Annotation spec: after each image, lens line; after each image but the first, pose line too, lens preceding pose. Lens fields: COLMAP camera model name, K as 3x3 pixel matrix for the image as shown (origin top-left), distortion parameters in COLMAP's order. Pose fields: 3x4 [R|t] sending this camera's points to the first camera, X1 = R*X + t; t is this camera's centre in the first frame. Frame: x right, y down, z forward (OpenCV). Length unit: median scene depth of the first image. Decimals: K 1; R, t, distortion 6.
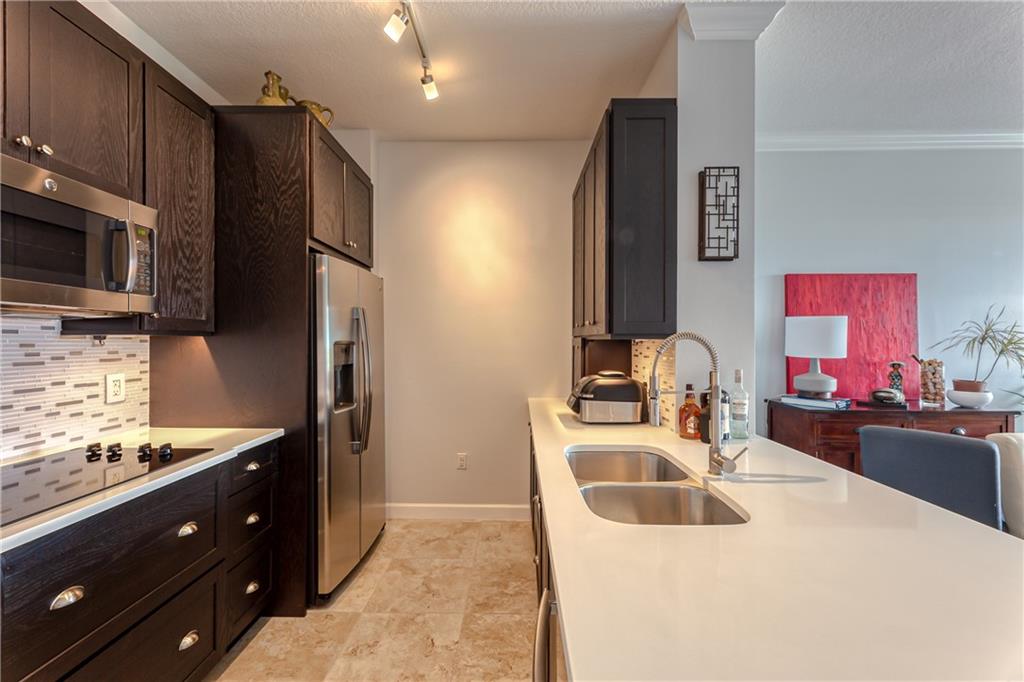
lens RADIAL K [[409.7, 0, 511.2], [0, 409.7, 339.9], [0, 0, 1]] dist [0.004200, -0.000053]
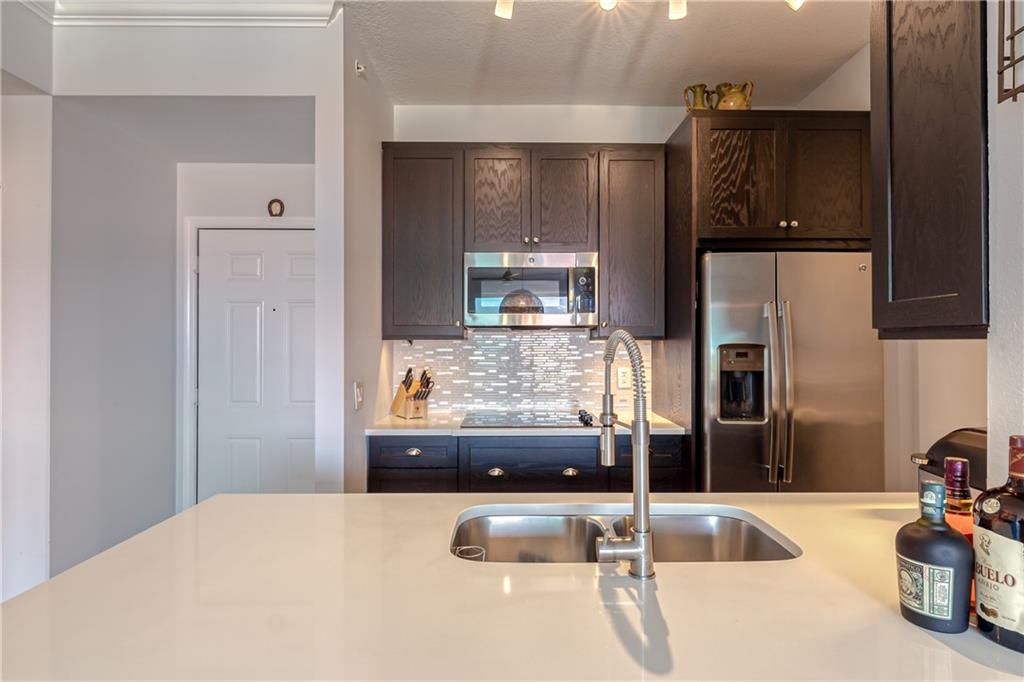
lens RADIAL K [[559.8, 0, 515.2], [0, 559.8, 338.4], [0, 0, 1]] dist [0.000293, -0.000378]
pose [[0.021829, -0.010693, -0.999705, 0.858826], [0.004864, 0.999932, -0.010589, 0.001364], [0.999750, -0.004631, 0.021879, 0.540358]]
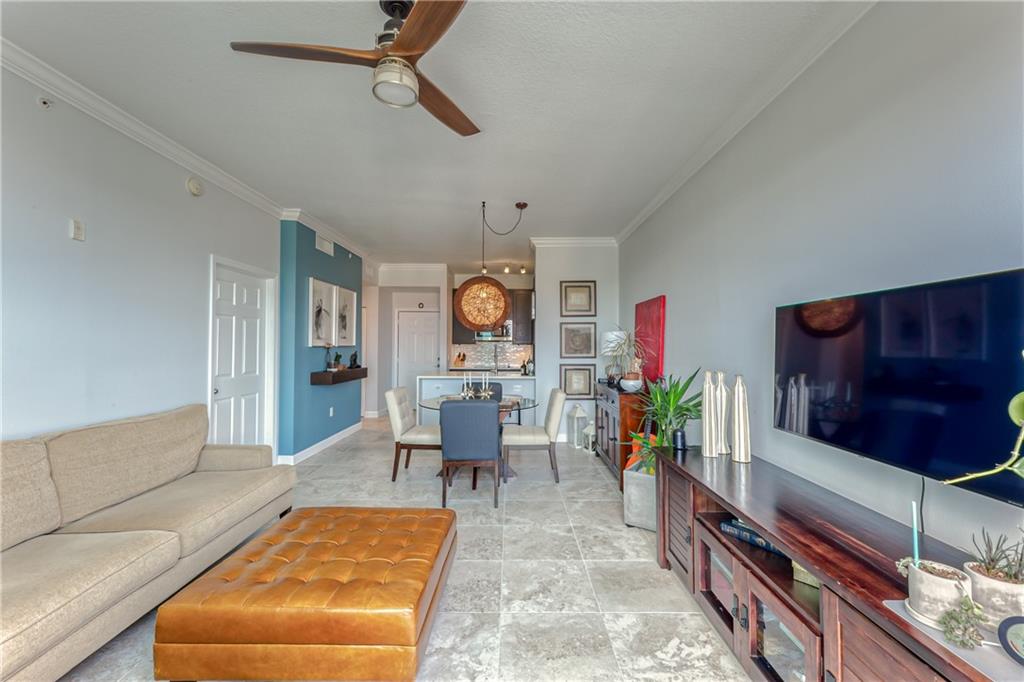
lens RADIAL K [[412.0, 0, 511.8], [0, 412.0, 339.5], [0, 0, 1]] dist [0.001980, -0.000109]
pose [[0.013395, -0.015190, -0.999795, 3.465939], [-0.001105, 0.999884, -0.015206, 0.003125], [0.999910, 0.001309, 0.013377, 0.746728]]
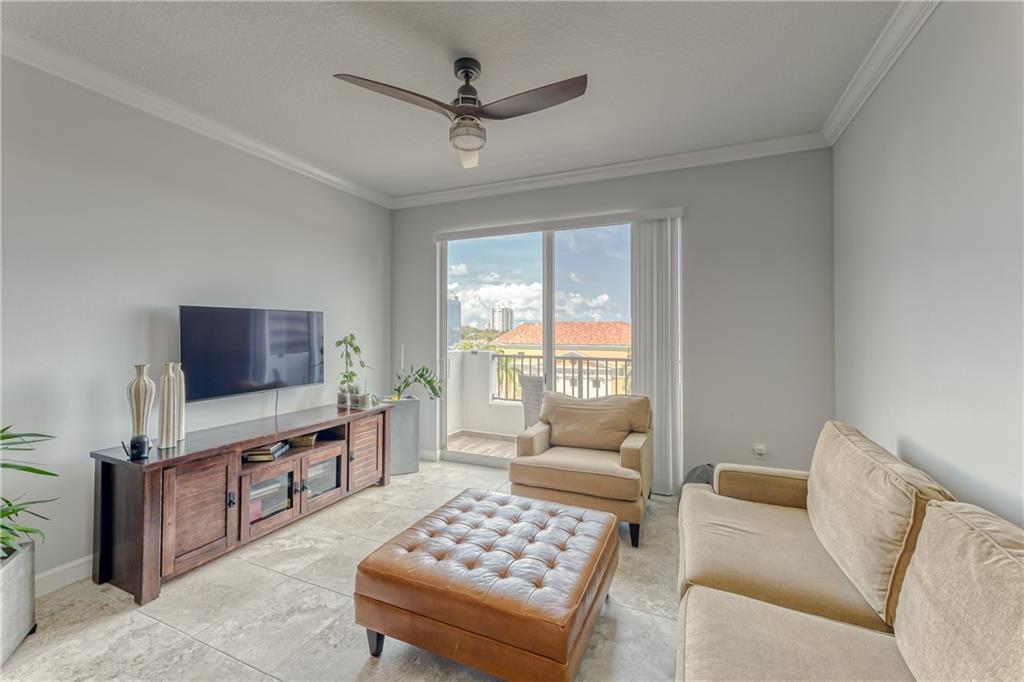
lens RADIAL K [[417.0, 0, 513.3], [0, 417.0, 329.7], [0, 0, 1]] dist [0.002408, 0.000244]
pose [[0.388976, 0.002663, 0.921244, 1.576898], [-0.004717, 0.999988, -0.000899, -0.024278], [-0.921236, -0.003996, 0.388984, -0.050980]]
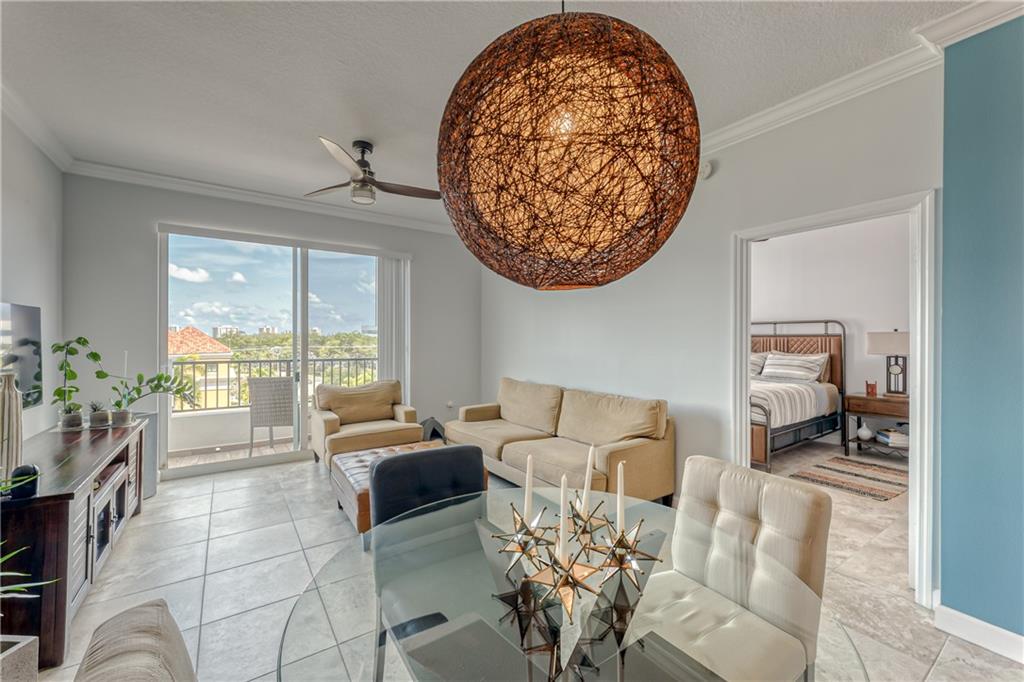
lens RADIAL K [[412.0, 0, 511.8], [0, 412.0, 339.5], [0, 0, 1]] dist [0.001980, -0.000109]
pose [[-0.577009, -0.004625, 0.816725, 0.955845], [-0.006469, 0.999978, 0.001092, -0.006491], [-0.816712, -0.004654, -0.577027, 0.953890]]
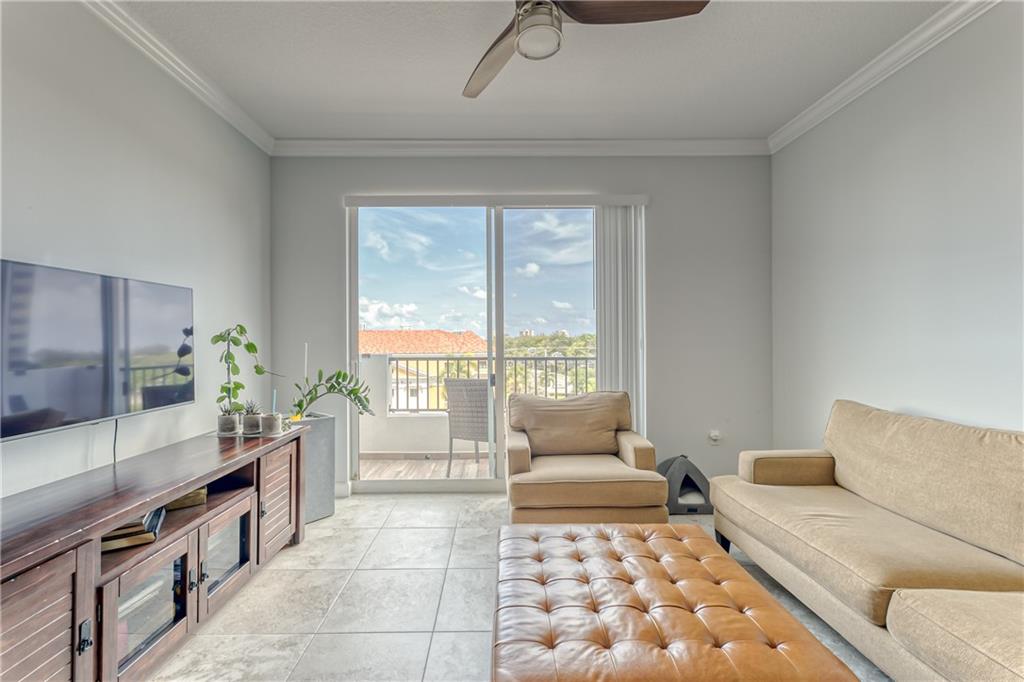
lens RADIAL K [[418.4, 0, 500.8], [0, 418.4, 340.1], [0, 0, 1]] dist [0.000256, -0.000131]
pose [[-0.019860, -0.001409, 0.999802, 1.763933], [0.002495, 0.999996, 0.001458, 0.042594], [-0.999800, 0.002523, -0.019856, 0.600659]]
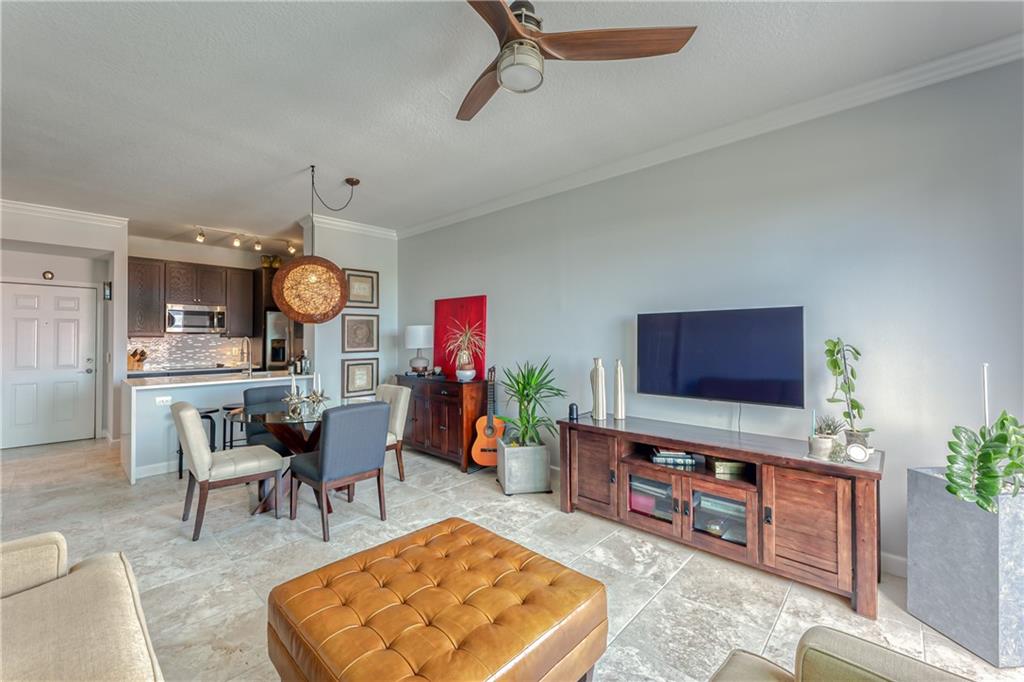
lens RADIAL K [[418.7, 0, 500.6], [0, 418.7, 333.4], [0, 0, 1]] dist [0.002984, 0.000153]
pose [[0.734306, -0.008285, -0.678768, 3.129363], [0.003352, 0.999958, -0.008580, -0.008197], [0.678810, 0.004025, 0.734303, -0.151032]]
